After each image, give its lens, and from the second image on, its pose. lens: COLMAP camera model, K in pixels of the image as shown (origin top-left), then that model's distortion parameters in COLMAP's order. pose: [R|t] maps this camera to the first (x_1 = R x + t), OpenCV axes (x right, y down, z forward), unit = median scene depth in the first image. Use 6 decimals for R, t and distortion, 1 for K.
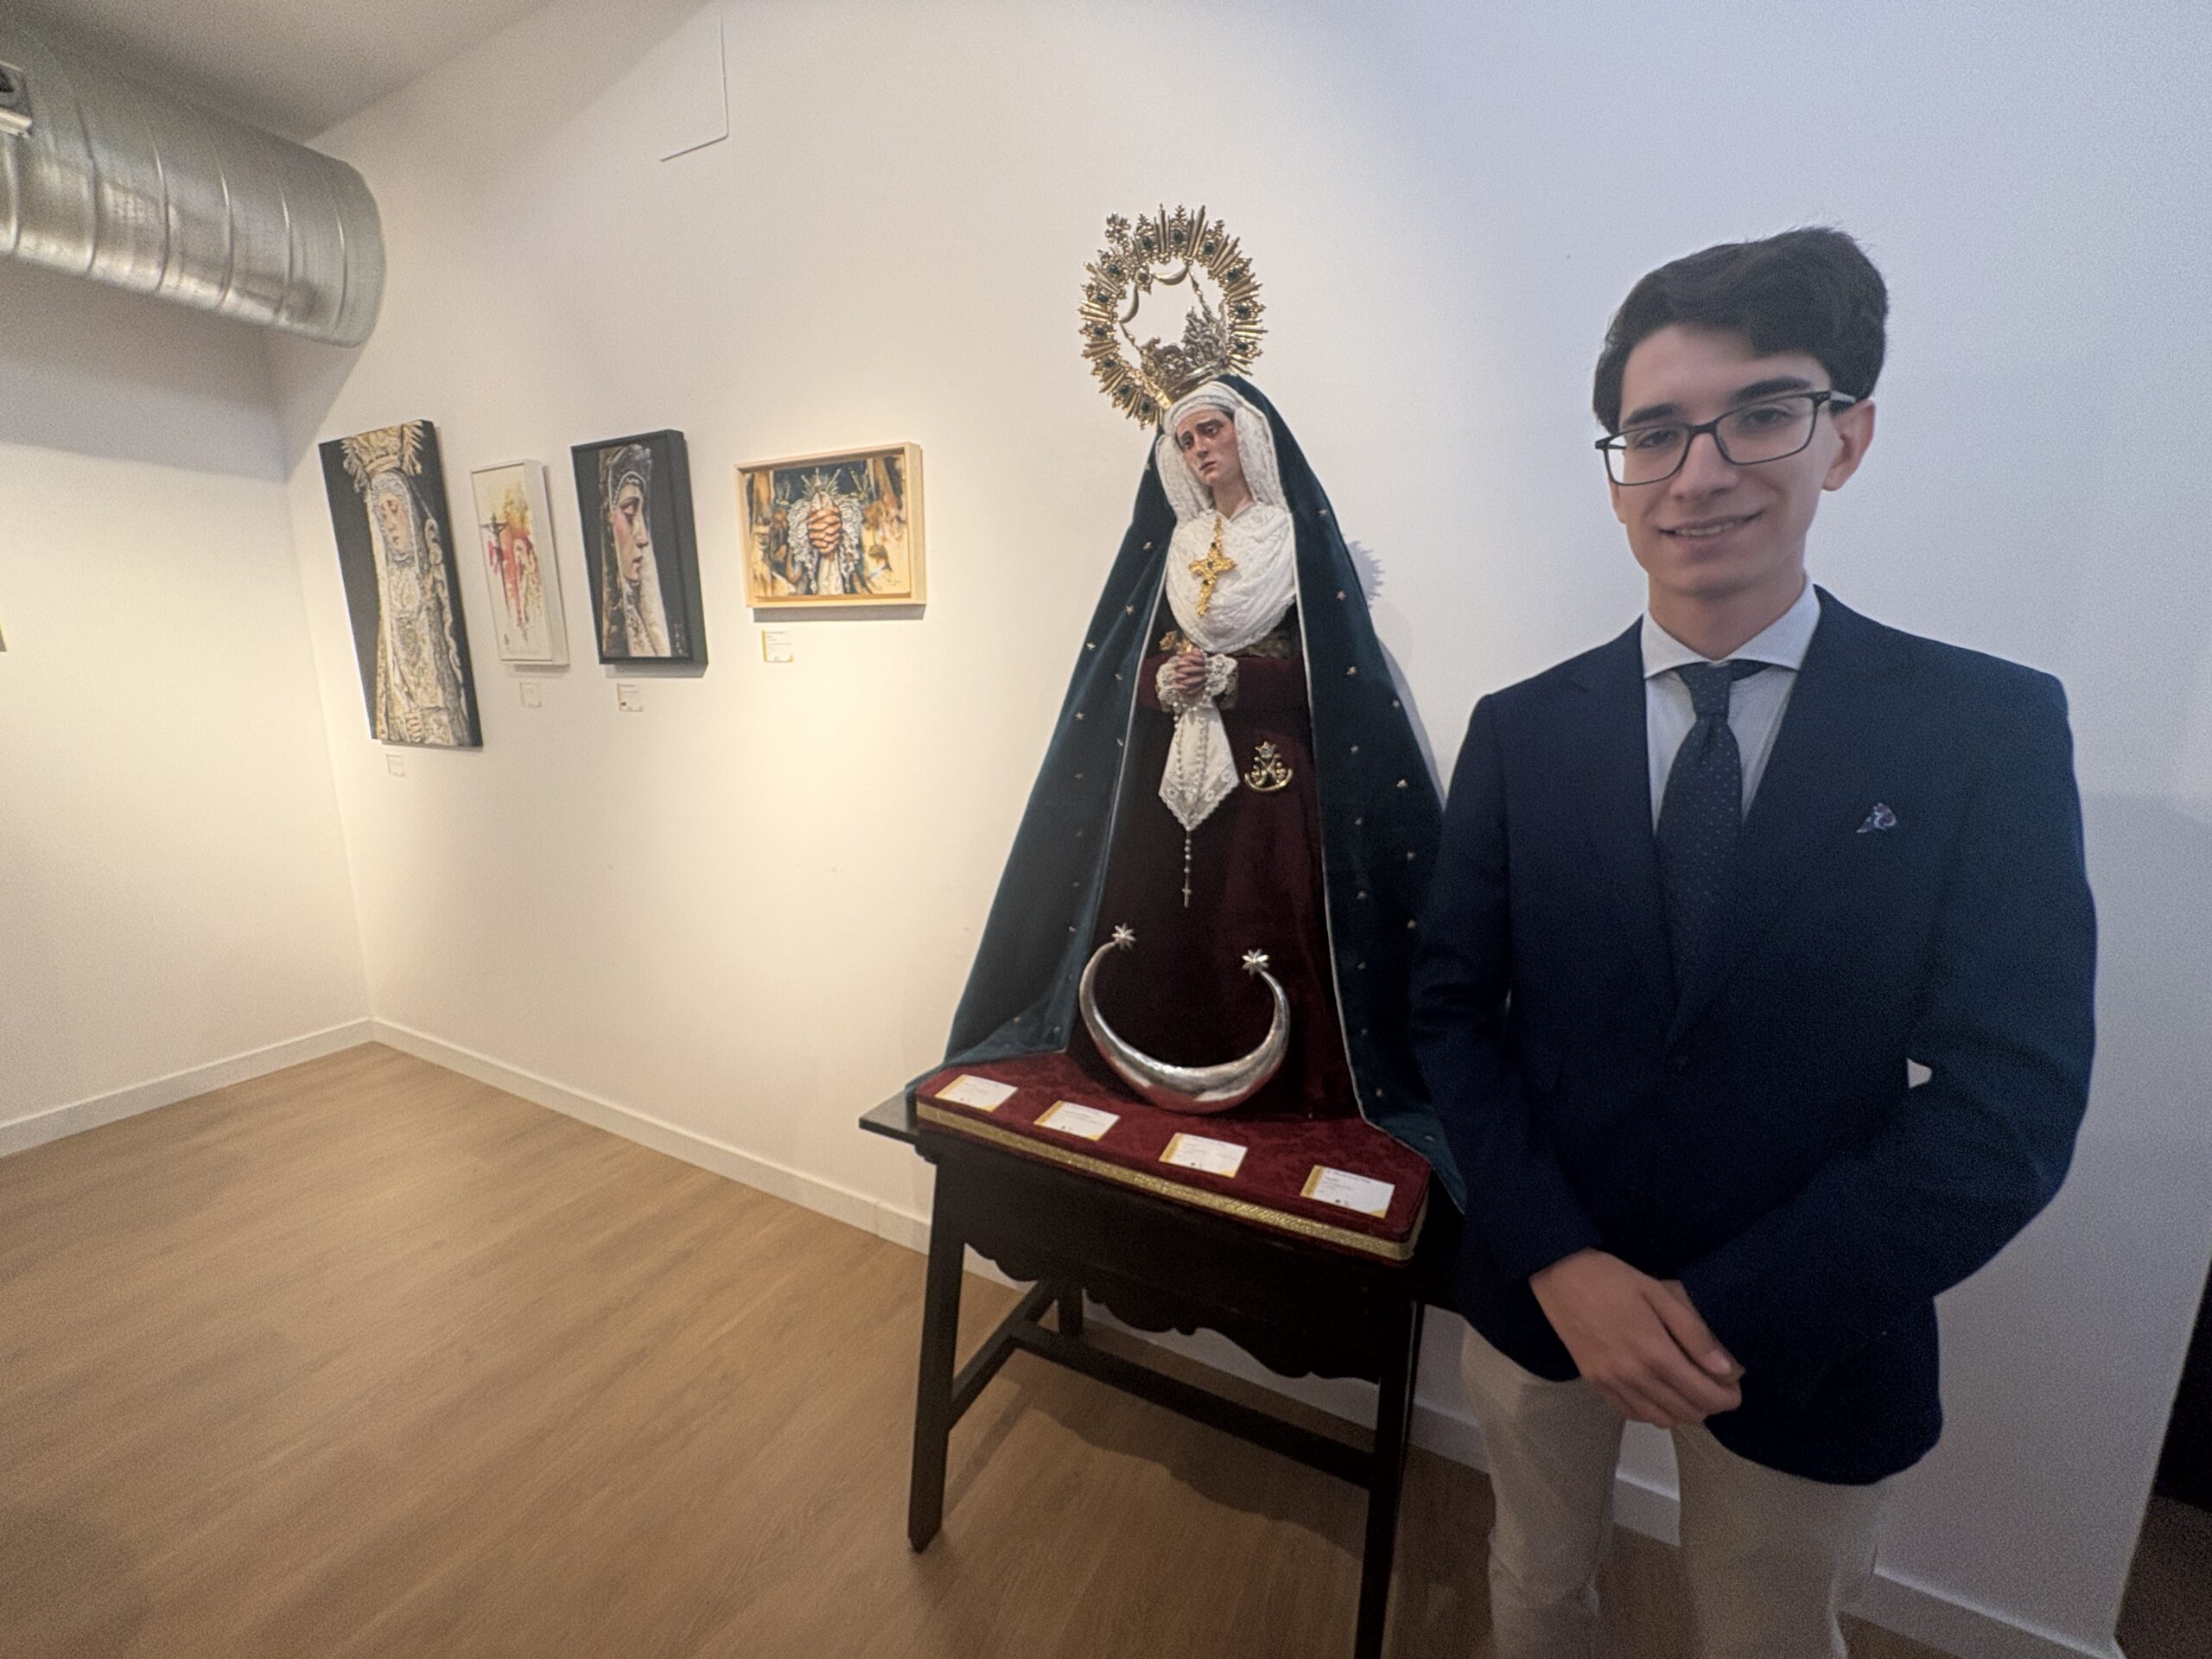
lens RADIAL K [[878.4, 0, 1107.9], [0, 878.4, 842.1], [0, 0, 1]] dist [-0.000928, 0.000321]
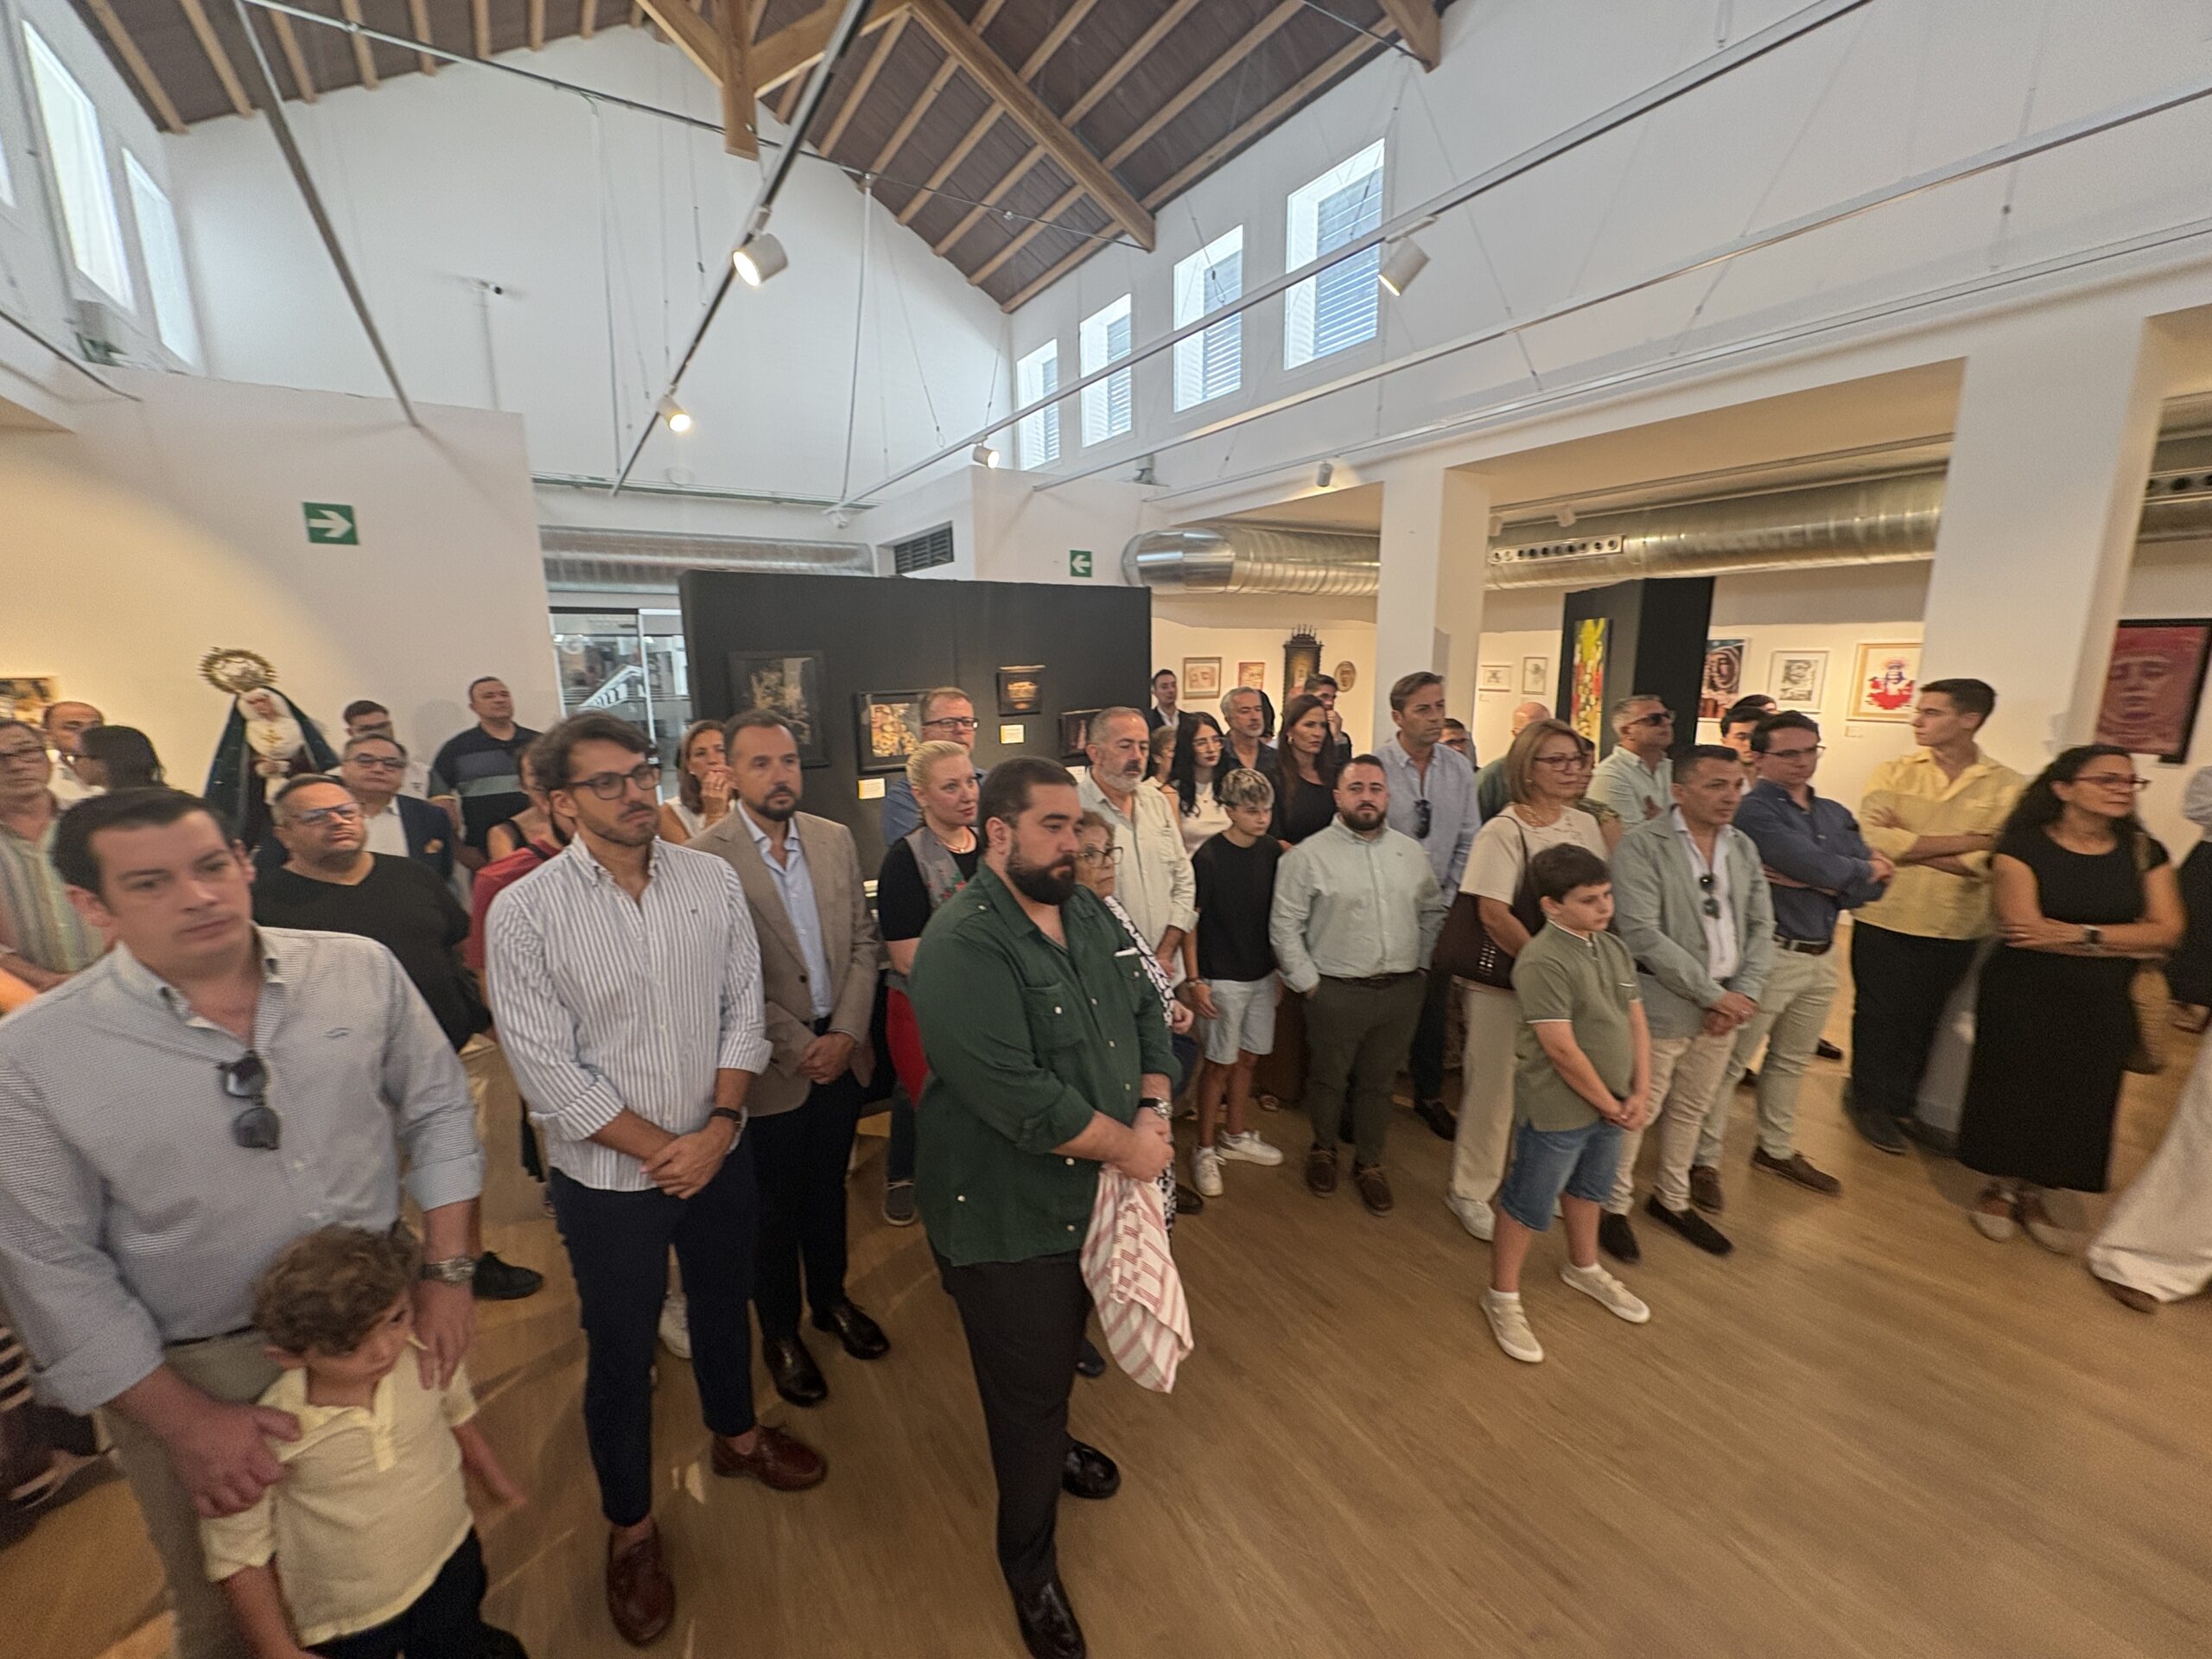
lens RADIAL K [[878.4, 0, 1106.8], [0, 878.4, 832.3], [0, 0, 1]] dist [-0.000928, 0.000321]
pose [[0.494996, -0.176027, 0.850878, -1.231132], [0.184190, 0.978267, 0.095229, 0.332627], [-0.849149, 0.109585, 0.516660, -3.479948]]
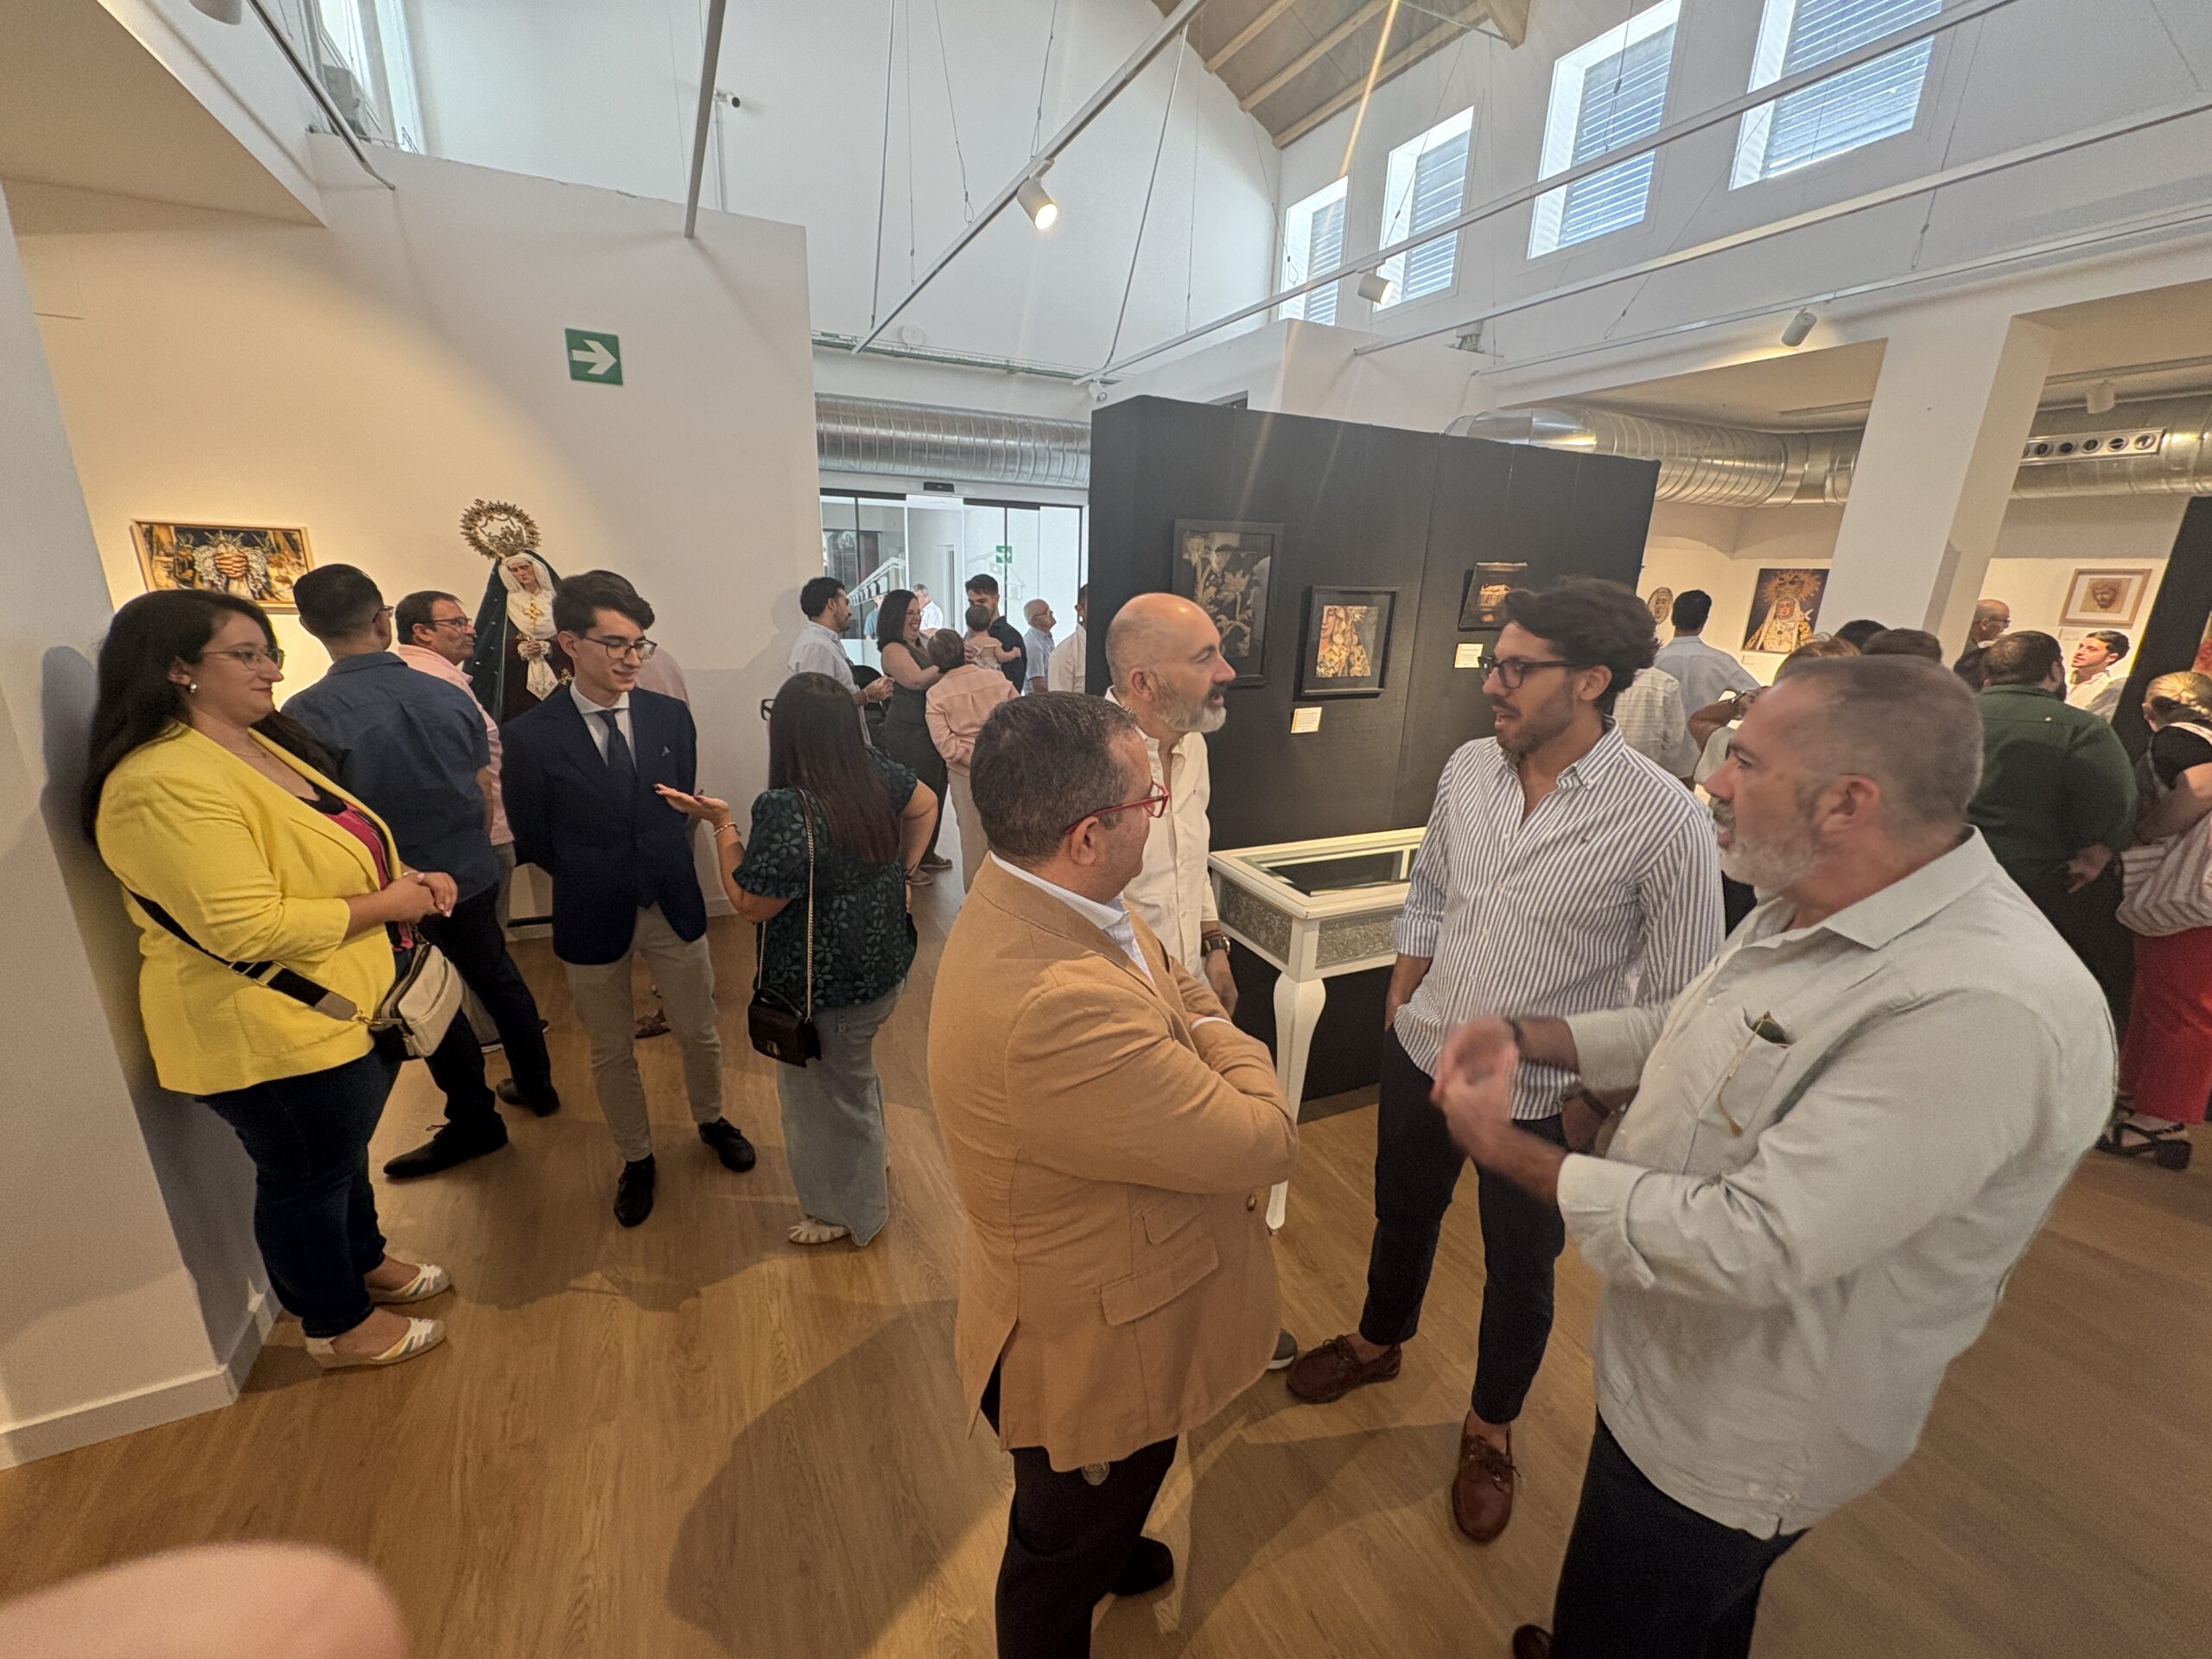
lens RADIAL K [[878.4, 0, 1103.5], [0, 878.4, 827.7], [0, 0, 1]] dist [-0.000928, 0.000321]
pose [[0.595958, -0.204531, 0.776531, -1.148951], [0.129152, 0.978843, 0.158699, 0.179935], [-0.792561, 0.005712, 0.609765, -2.279478]]
